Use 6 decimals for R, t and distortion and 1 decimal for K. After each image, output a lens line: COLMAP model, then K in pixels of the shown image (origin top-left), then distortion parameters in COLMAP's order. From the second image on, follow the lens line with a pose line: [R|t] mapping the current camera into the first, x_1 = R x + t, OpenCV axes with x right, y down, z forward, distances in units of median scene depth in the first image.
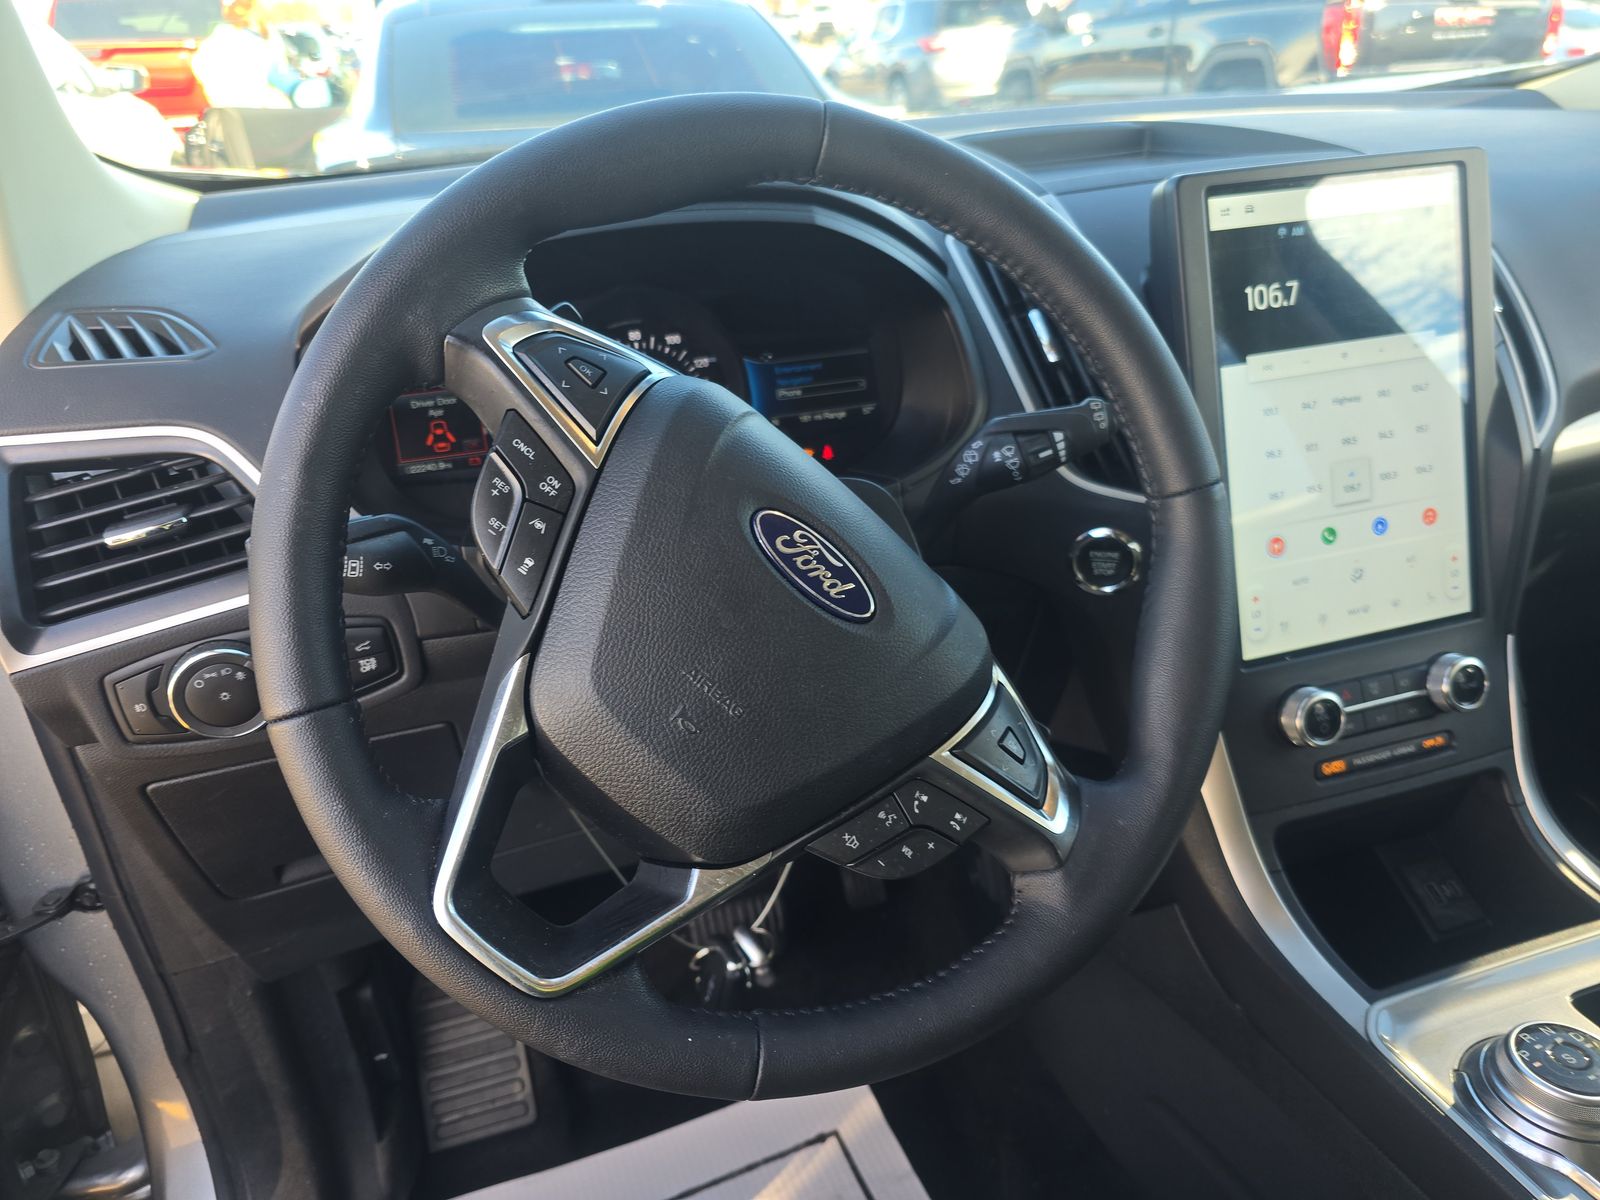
lens RADIAL K [[1103.6, 0, 800.0], [0, 1103.6, 600.0], [0, 0, 1]] dist [0.062344, -0.059288]
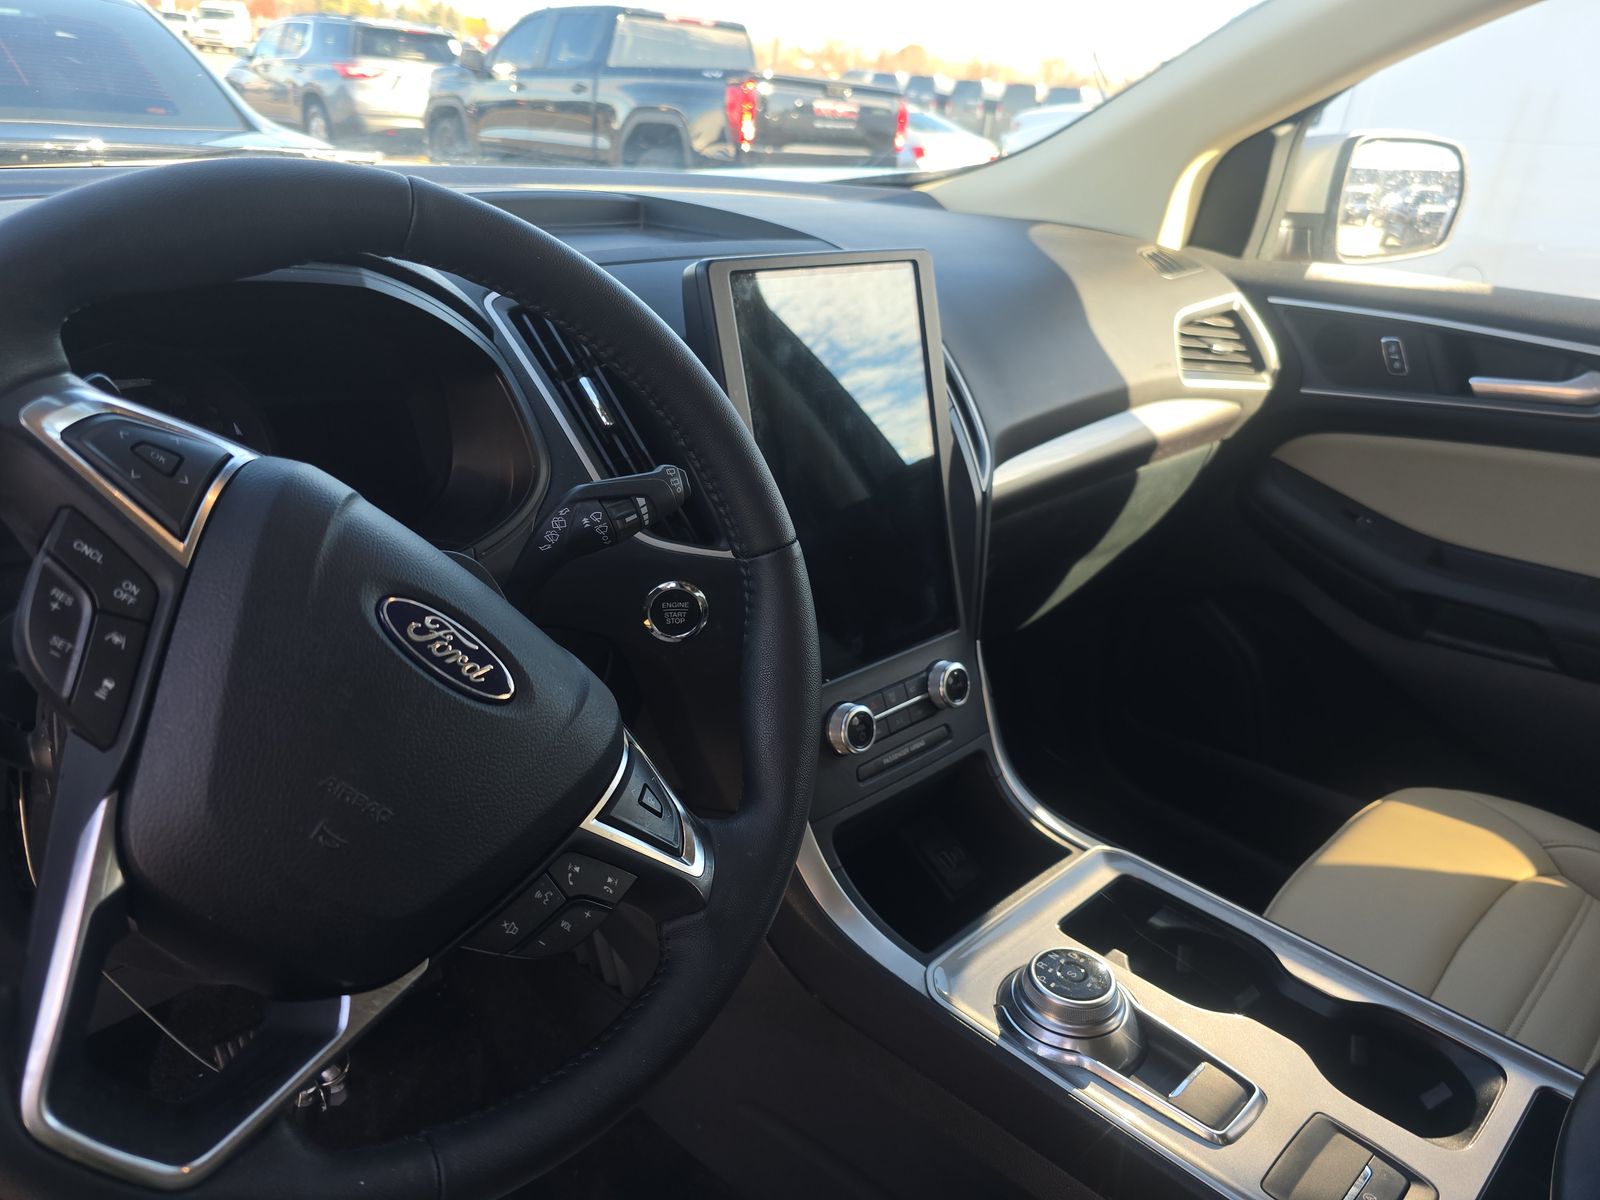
lens RADIAL K [[1103.6, 0, 800.0], [0, 1103.6, 600.0], [0, 0, 1]] dist [0.062344, -0.059288]
pose [[0.889786, -0.083244, 0.448722, -0.113121], [0.097859, 0.995156, -0.009433, -0.028308], [-0.445763, 0.052305, 0.893621, -0.006432]]
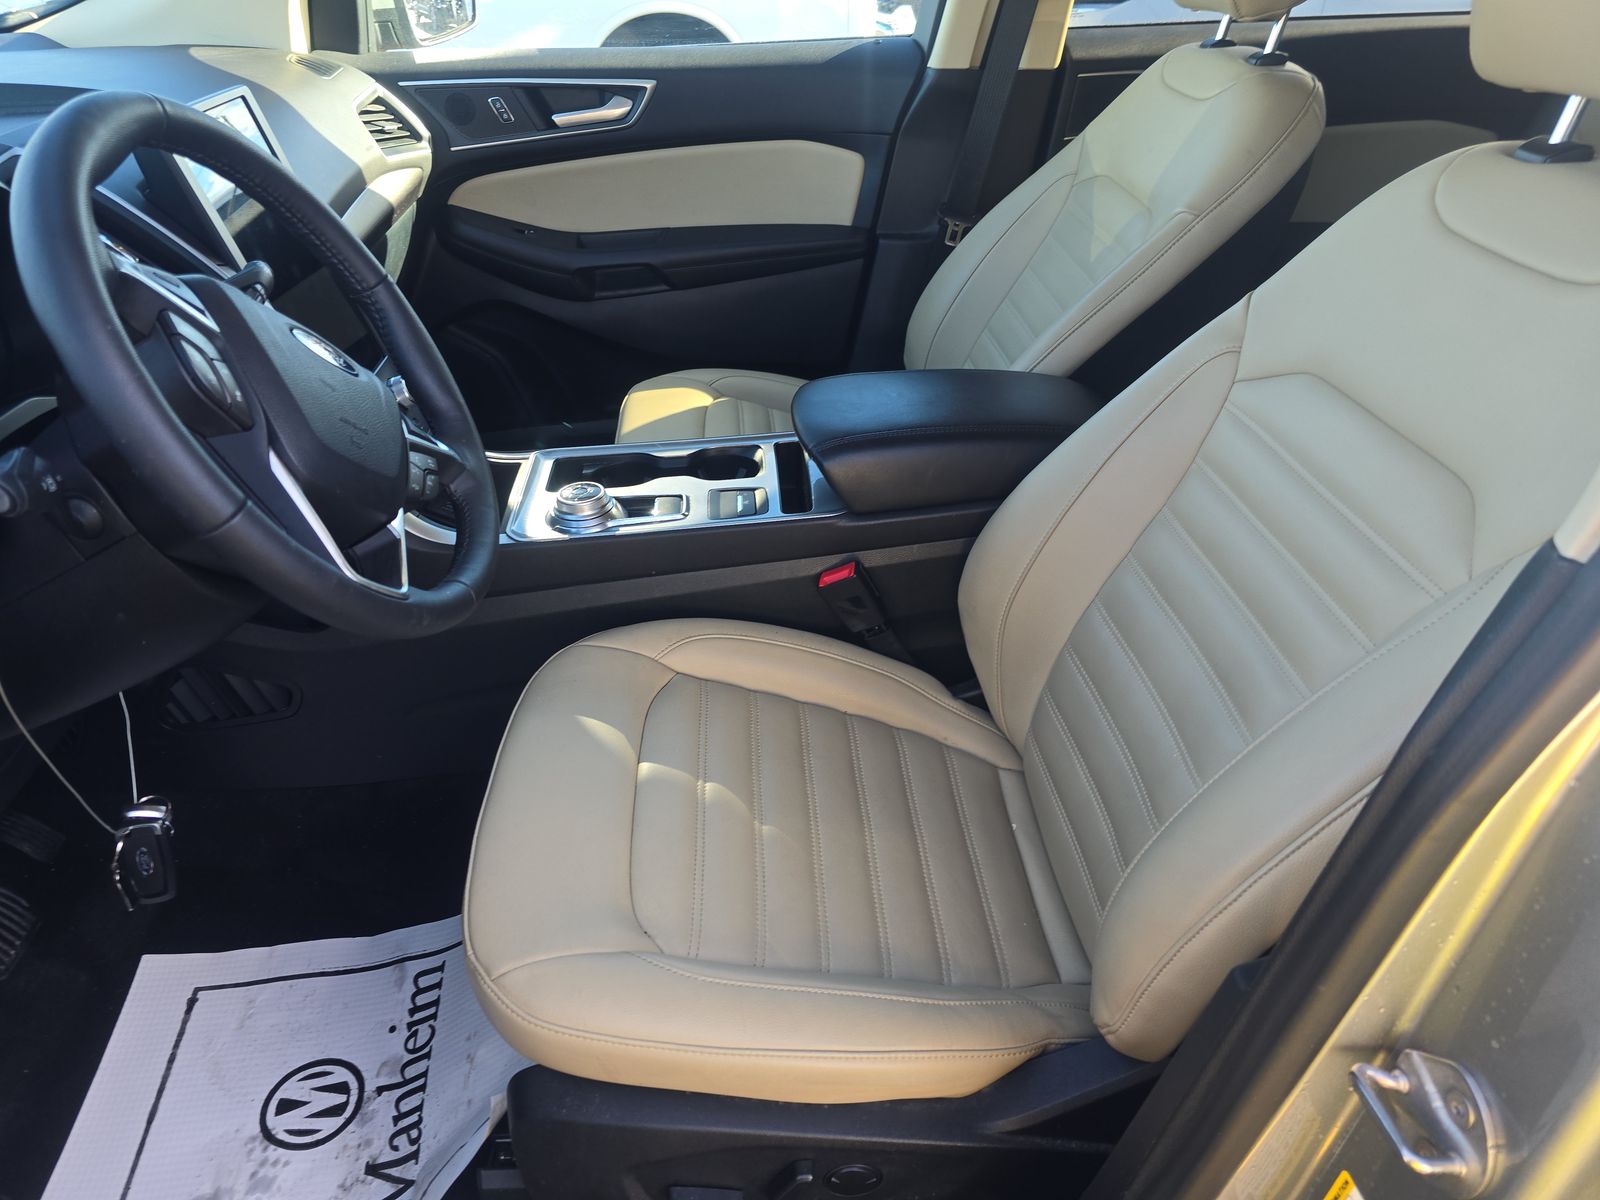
lens RADIAL K [[1103.6, 0, 800.0], [0, 1103.6, 600.0], [0, 0, 1]] dist [0.062344, -0.059288]
pose [[0.248374, -0.479244, 0.841805, -1.127426], [0.415873, 0.837627, 0.354162, -0.020969], [-0.874849, 0.262119, 0.407349, -0.237713]]
